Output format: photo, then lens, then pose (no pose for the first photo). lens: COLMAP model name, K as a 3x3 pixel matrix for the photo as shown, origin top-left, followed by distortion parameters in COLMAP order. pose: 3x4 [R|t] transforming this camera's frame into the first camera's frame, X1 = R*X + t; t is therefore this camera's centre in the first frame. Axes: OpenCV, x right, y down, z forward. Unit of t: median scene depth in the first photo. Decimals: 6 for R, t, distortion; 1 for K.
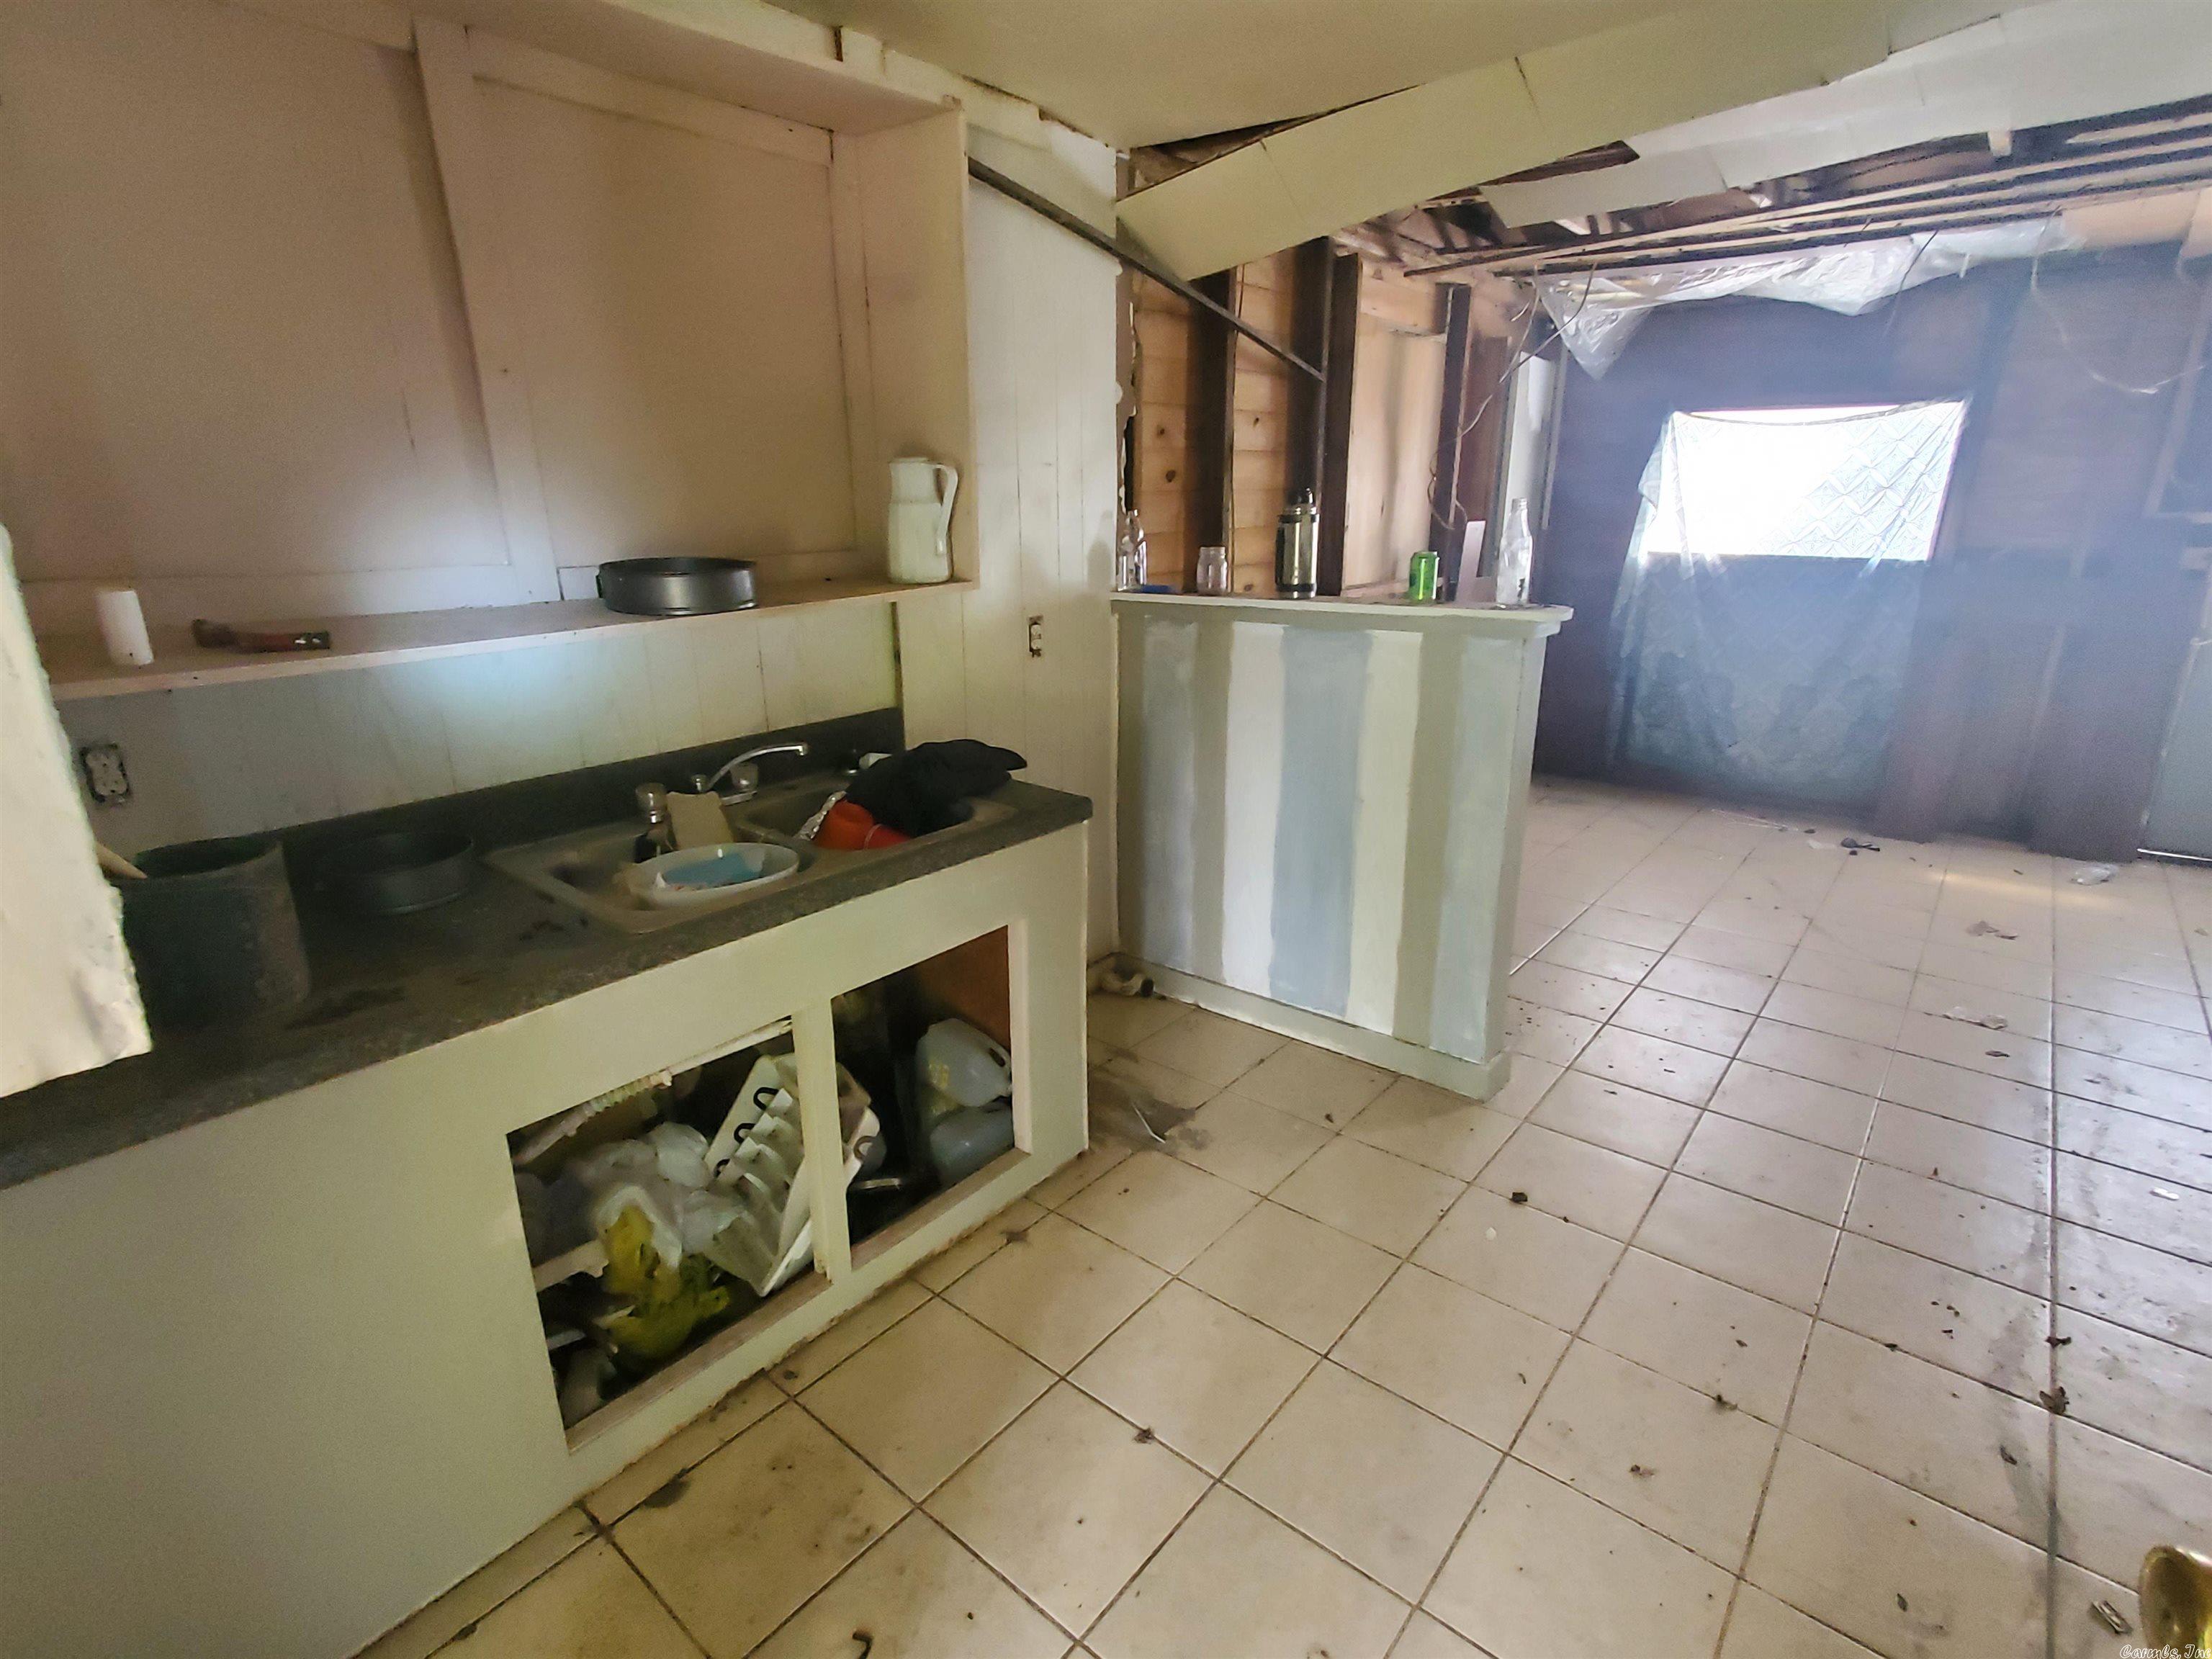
lens RADIAL K [[1102.3, 0, 1111.7], [0, 1102.3, 833.7], [0, 0, 1]] dist [0.000431, 0.000590]
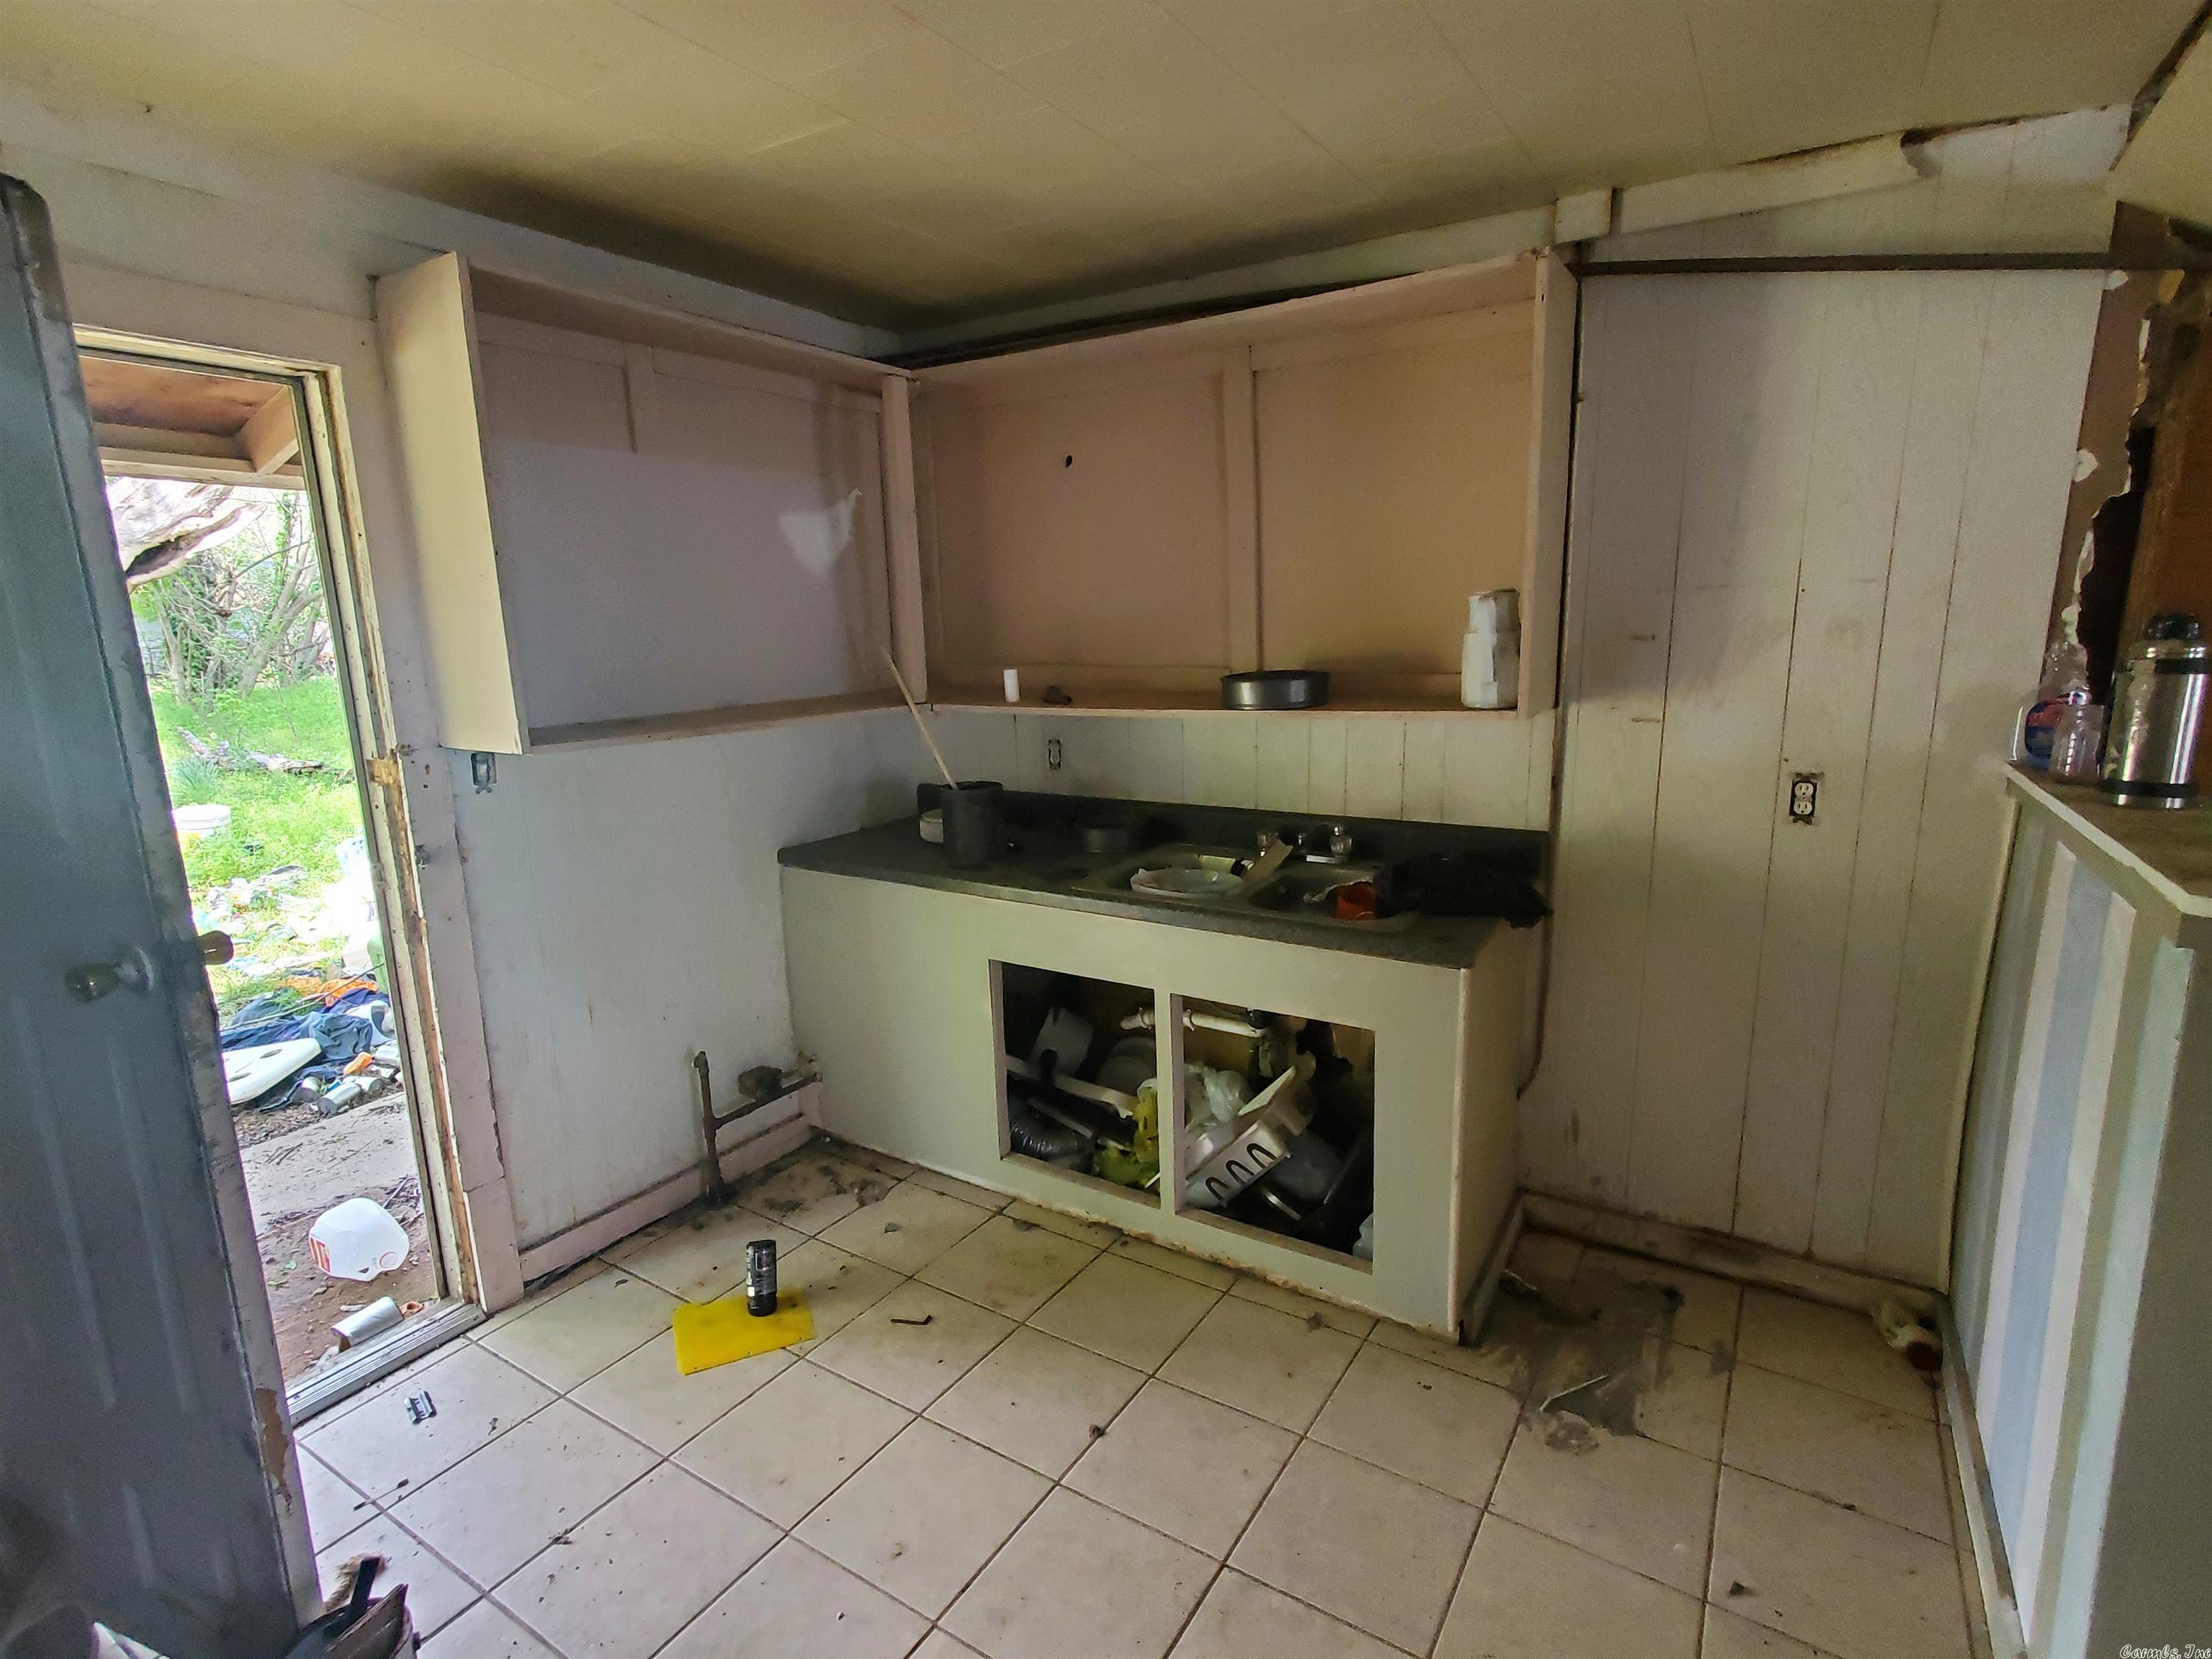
lens RADIAL K [[1102.3, 0, 1111.7], [0, 1102.3, 833.7], [0, 0, 1]] dist [0.000431, 0.000590]
pose [[0.121806, 0.192392, -0.973729, 0.801828], [-0.277111, 0.948616, 0.152766, -0.174972], [0.953086, 0.251223, 0.168861, 0.517623]]
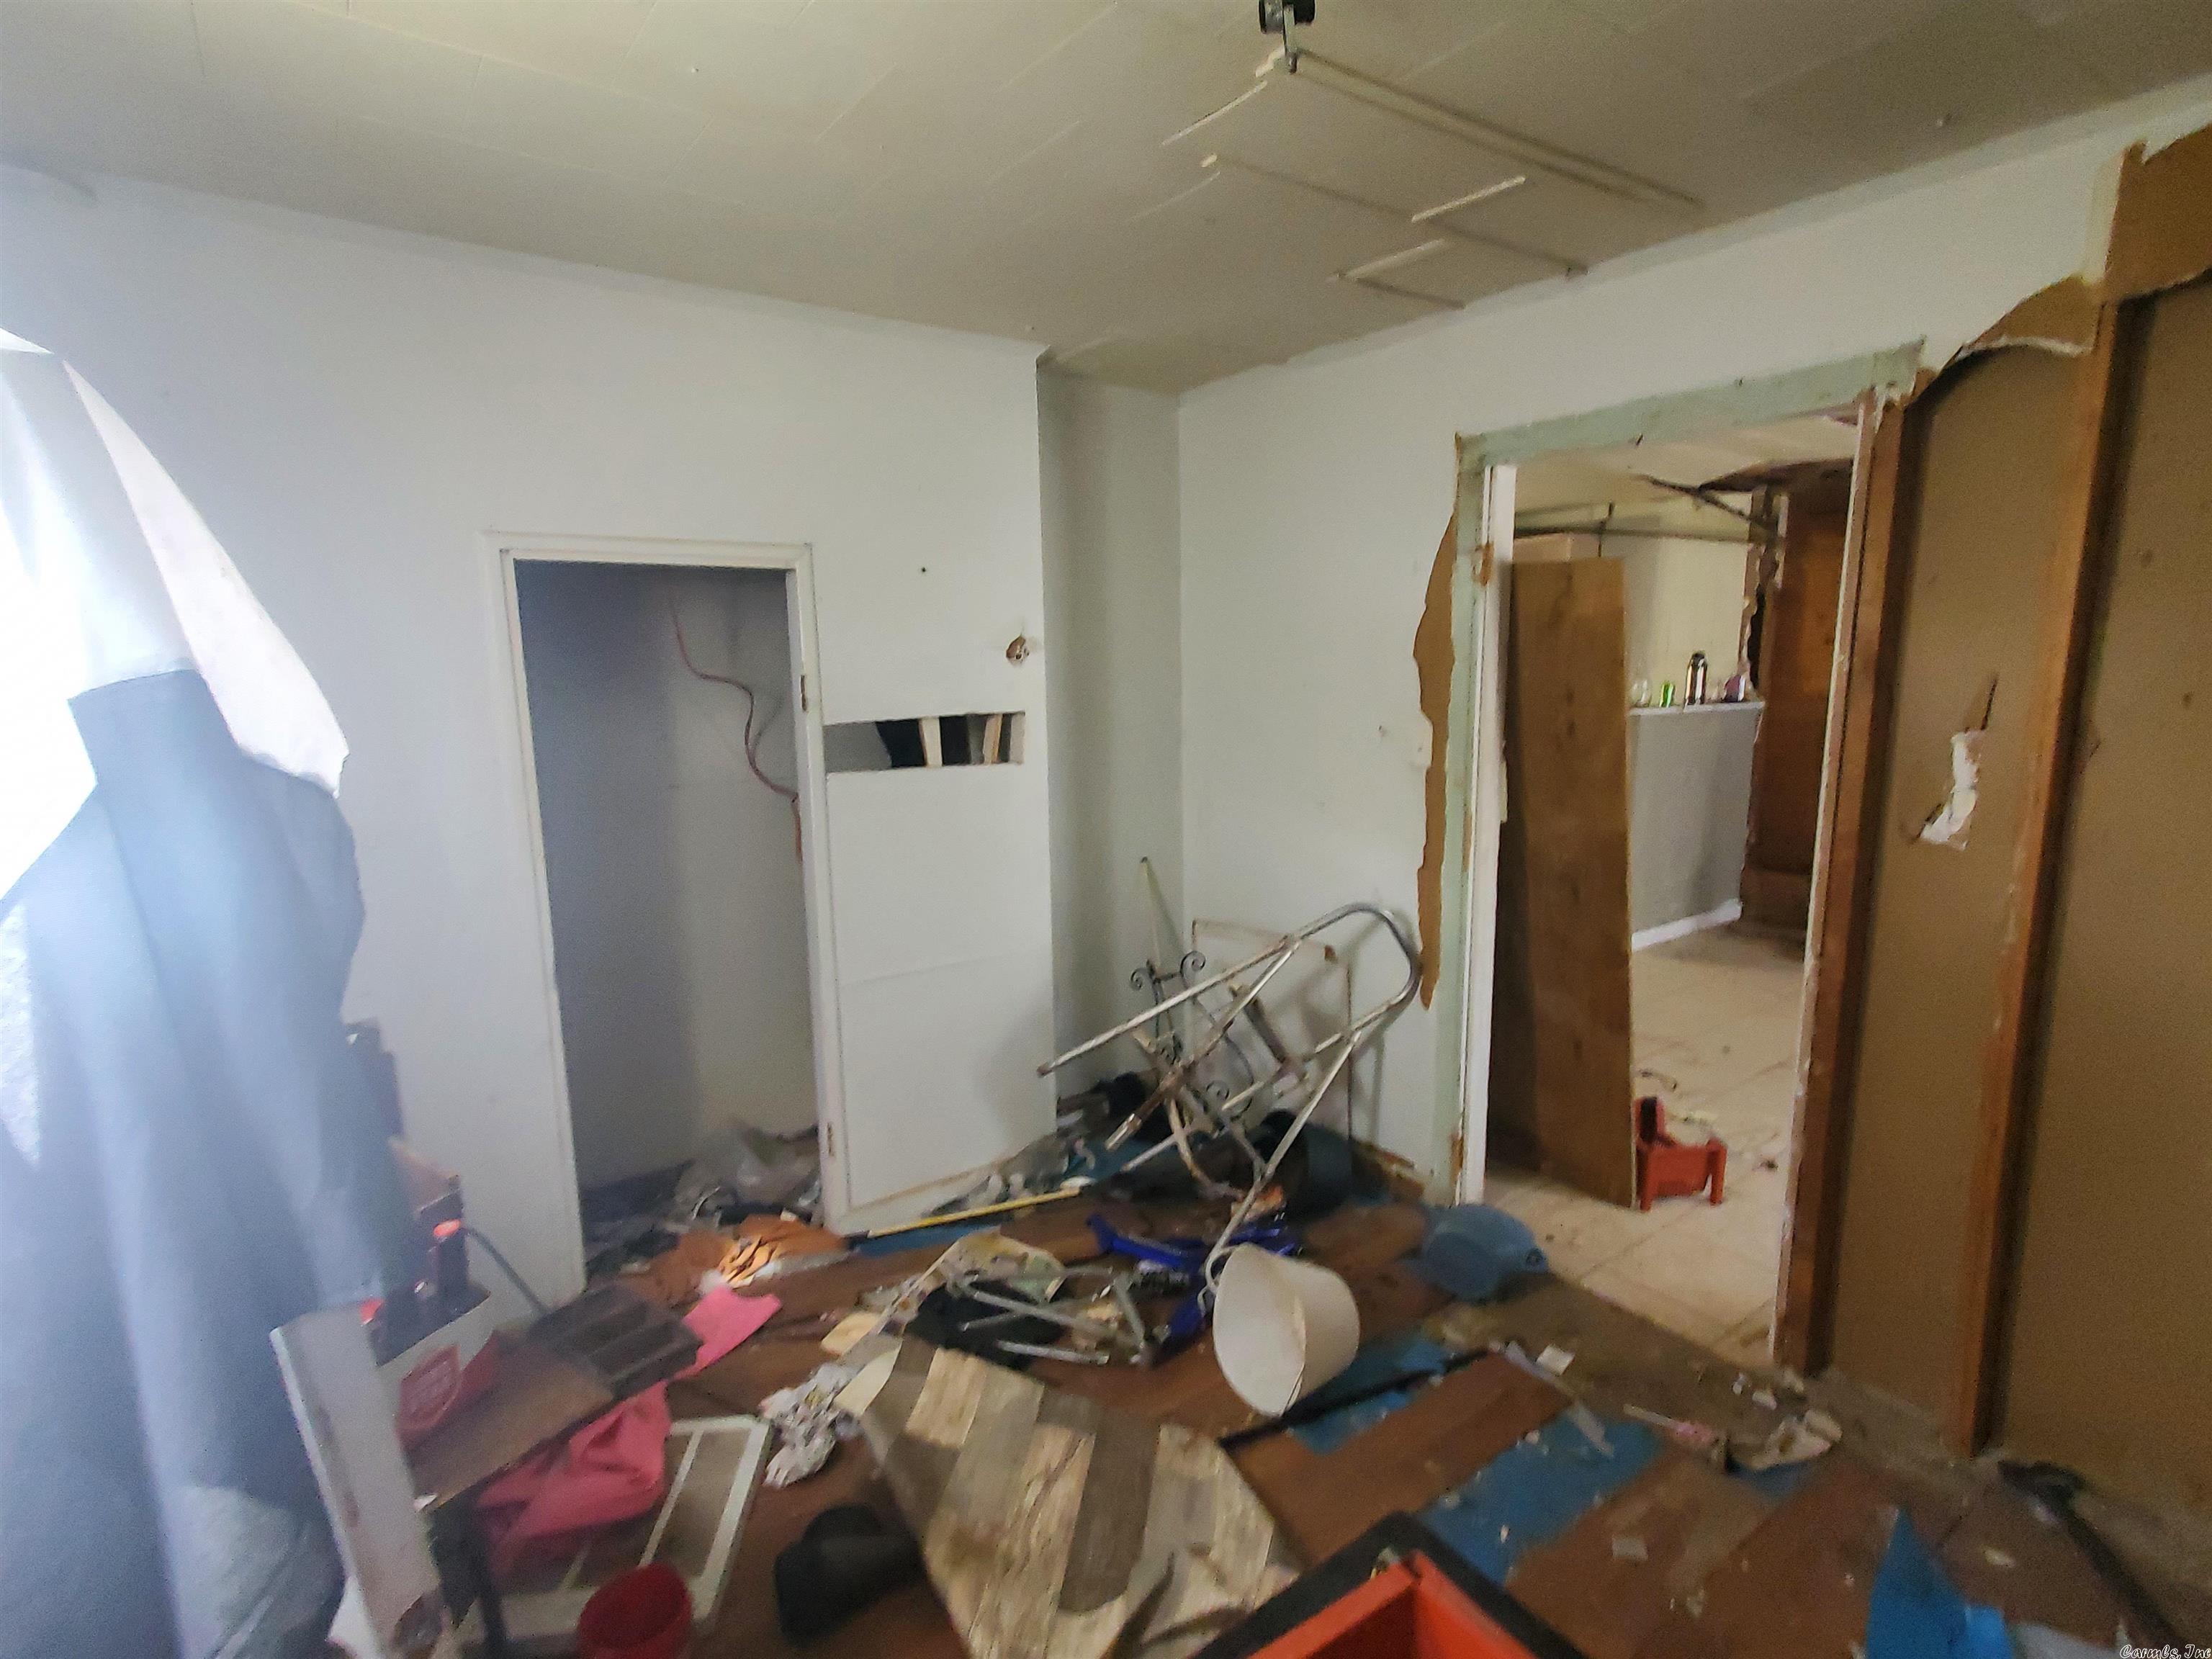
lens RADIAL K [[1115.2, 0, 1121.1], [0, 1115.2, 829.9], [0, 0, 1]] dist [0.001919, 0.000102]
pose [[-0.252075, 0.167889, -0.953033, 3.074835], [-0.282129, 0.929302, 0.238331, -0.236571], [0.925668, 0.328955, -0.186887, 0.606127]]
